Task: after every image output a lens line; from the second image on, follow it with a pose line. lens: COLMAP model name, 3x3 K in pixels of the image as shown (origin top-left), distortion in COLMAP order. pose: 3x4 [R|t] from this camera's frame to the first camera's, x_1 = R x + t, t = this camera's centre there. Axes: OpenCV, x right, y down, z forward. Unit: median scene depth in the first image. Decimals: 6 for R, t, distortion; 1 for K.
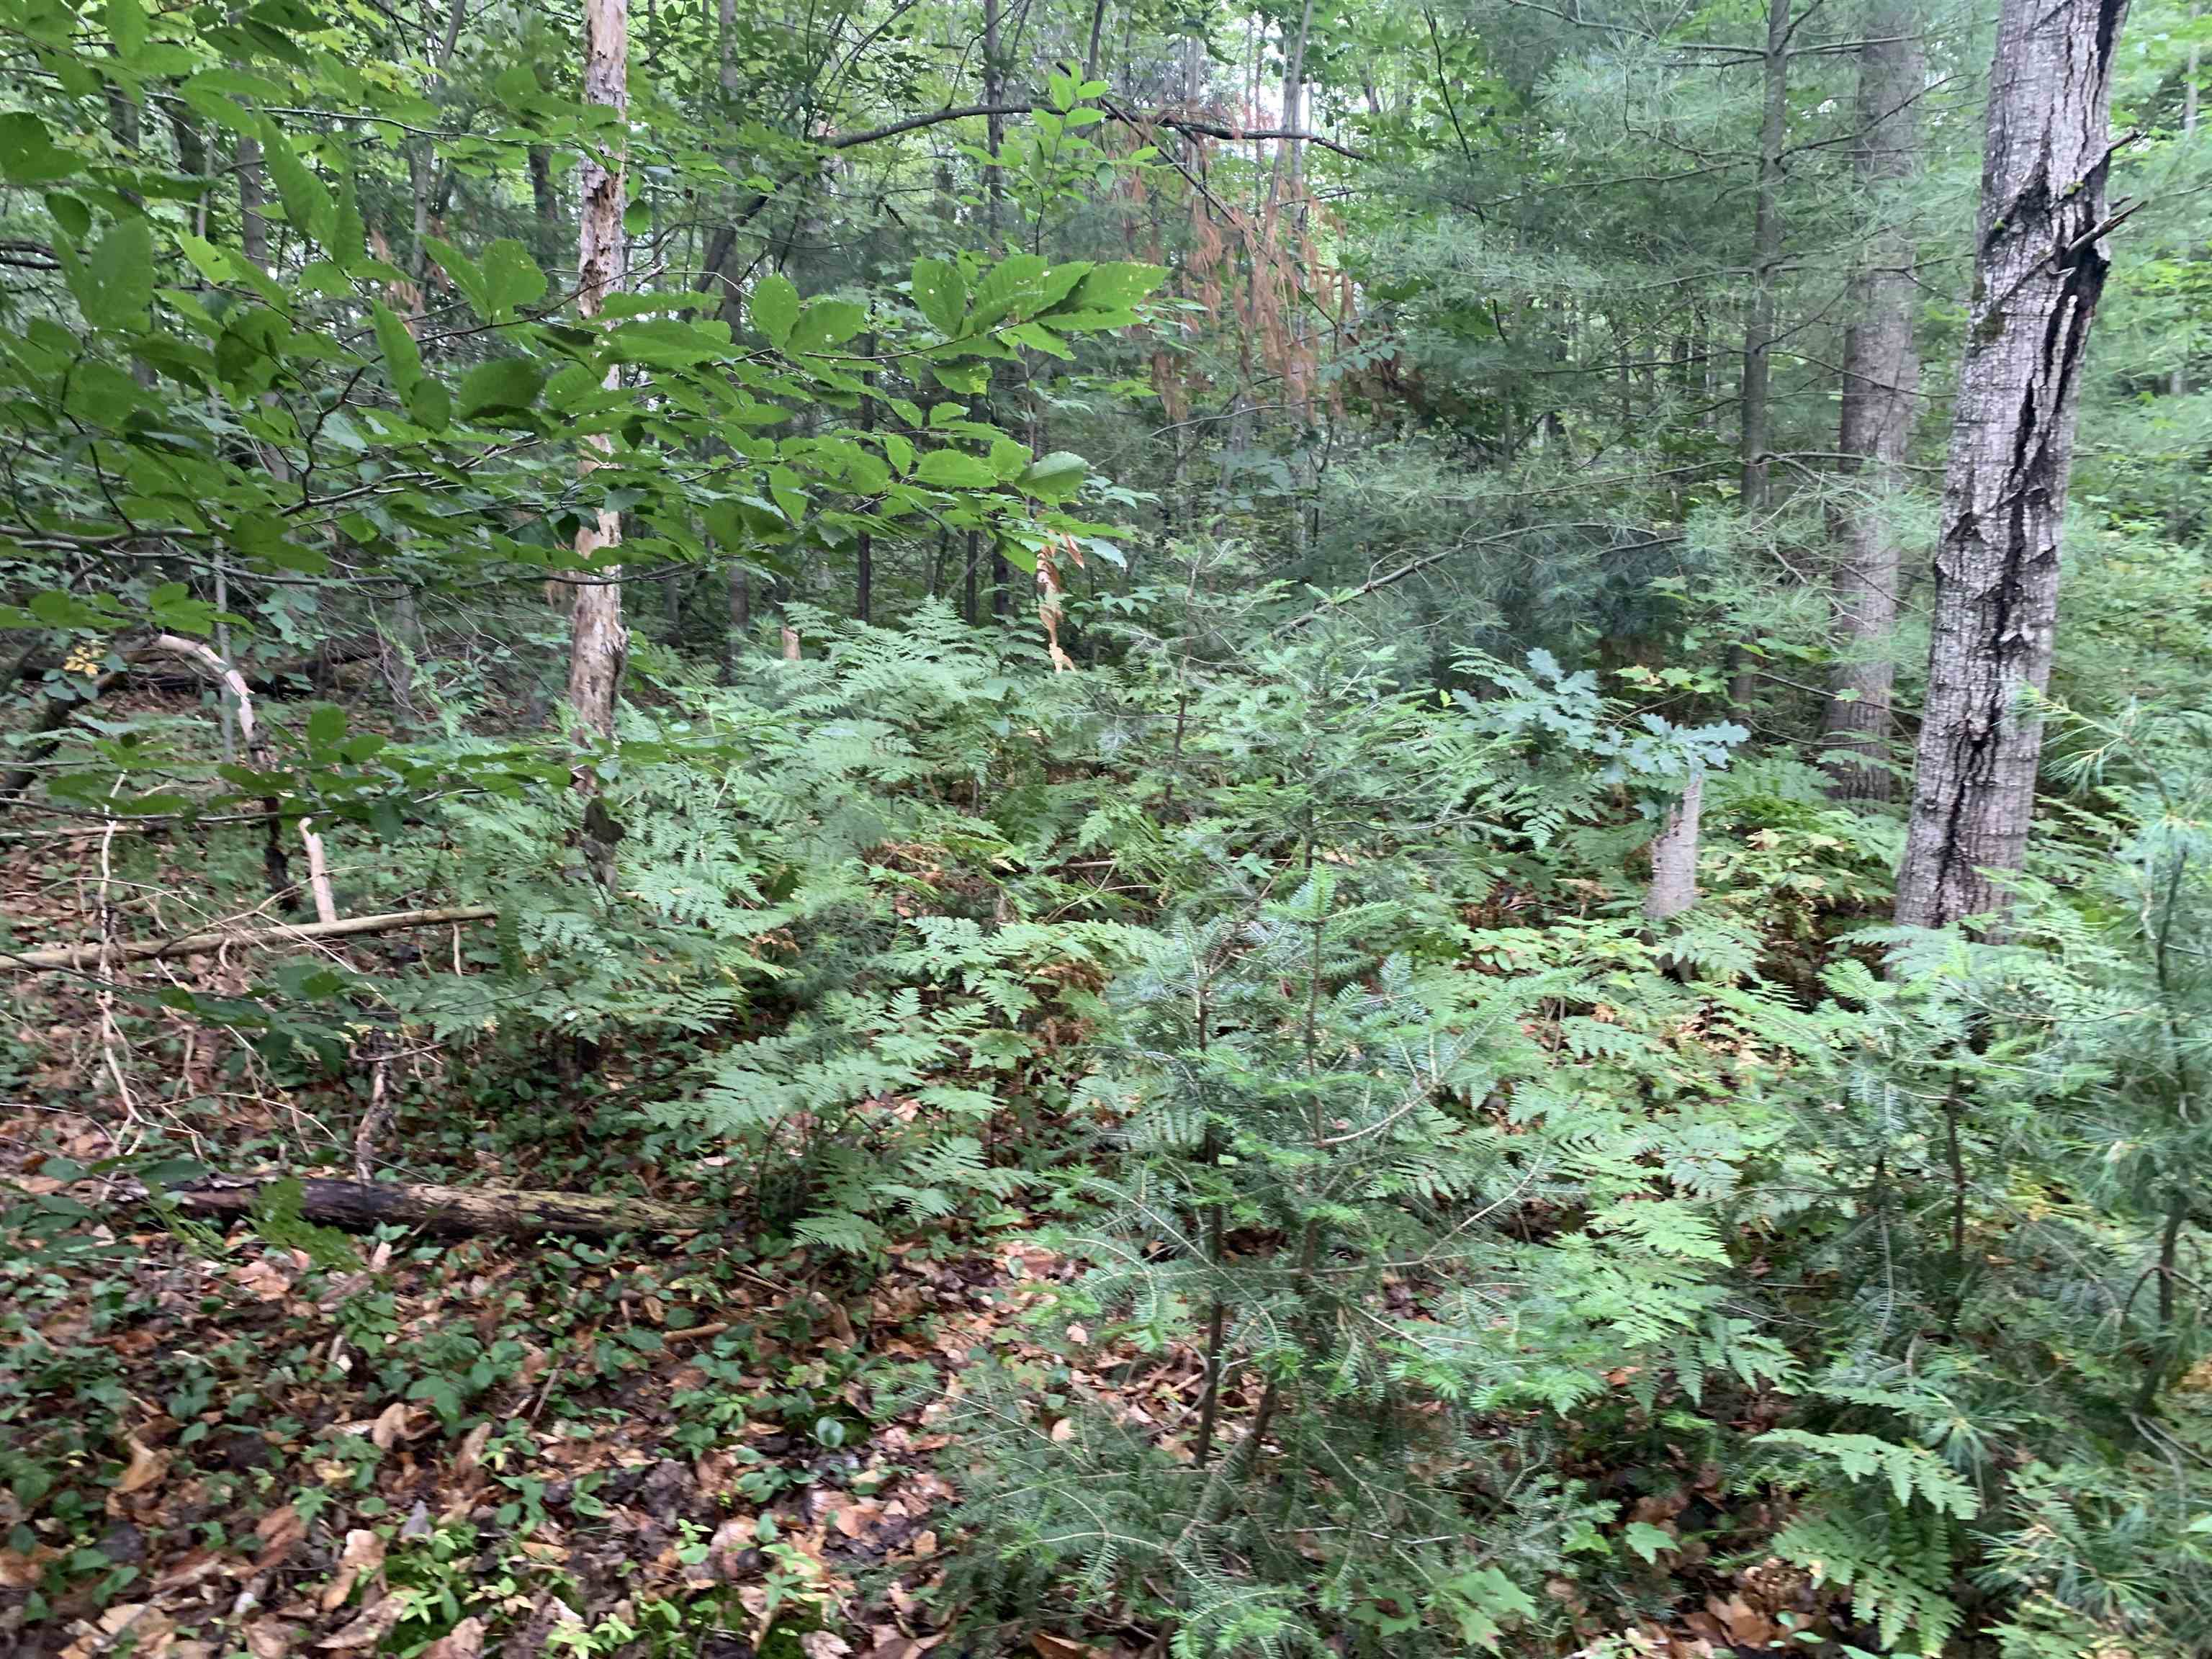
lens RADIAL K [[1670.8, 0, 1103.8], [0, 1670.8, 810.9], [0, 0, 1]] dist [0.010235, -0.002491]
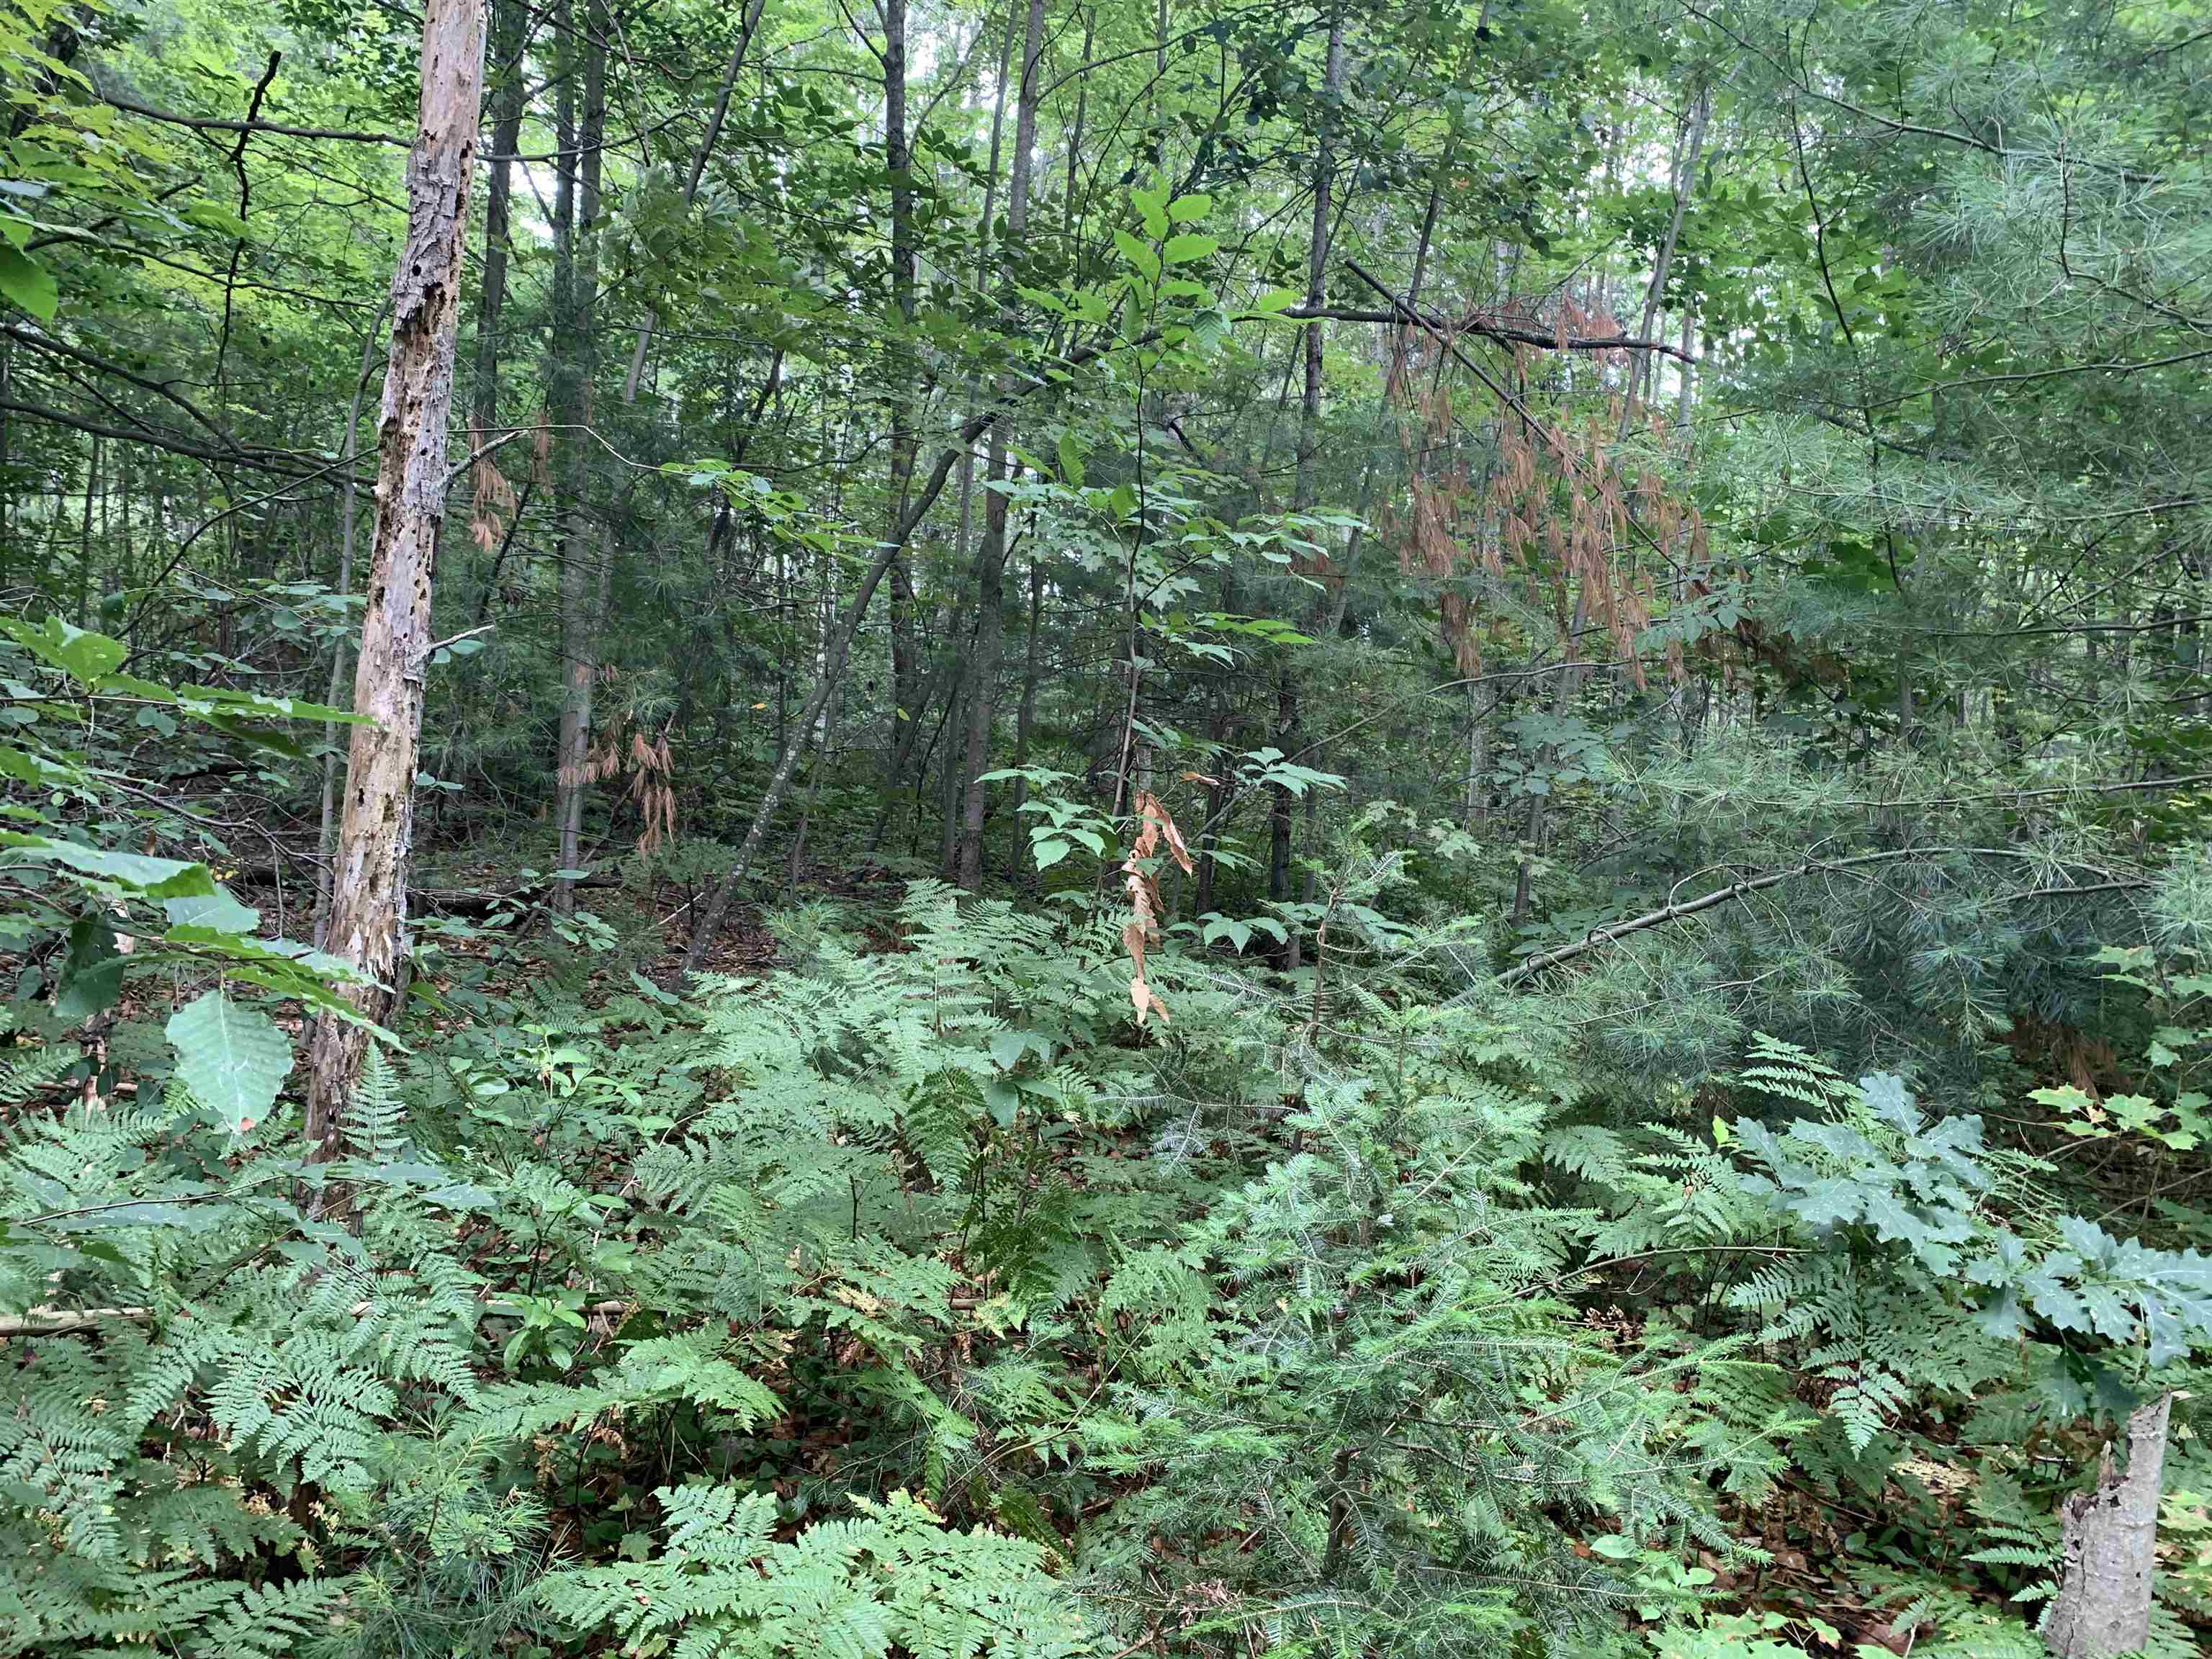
lens RADIAL K [[1599.6, 0, 1106.0], [0, 1599.6, 829.5], [0, 0, 1]] dist [-0.005118, -0.011000]
pose [[0.966133, 0.072420, -0.247674, 0.159477], [-0.102161, 0.988733, -0.109410, -0.119628], [0.236960, 0.131007, 0.962646, 0.461838]]
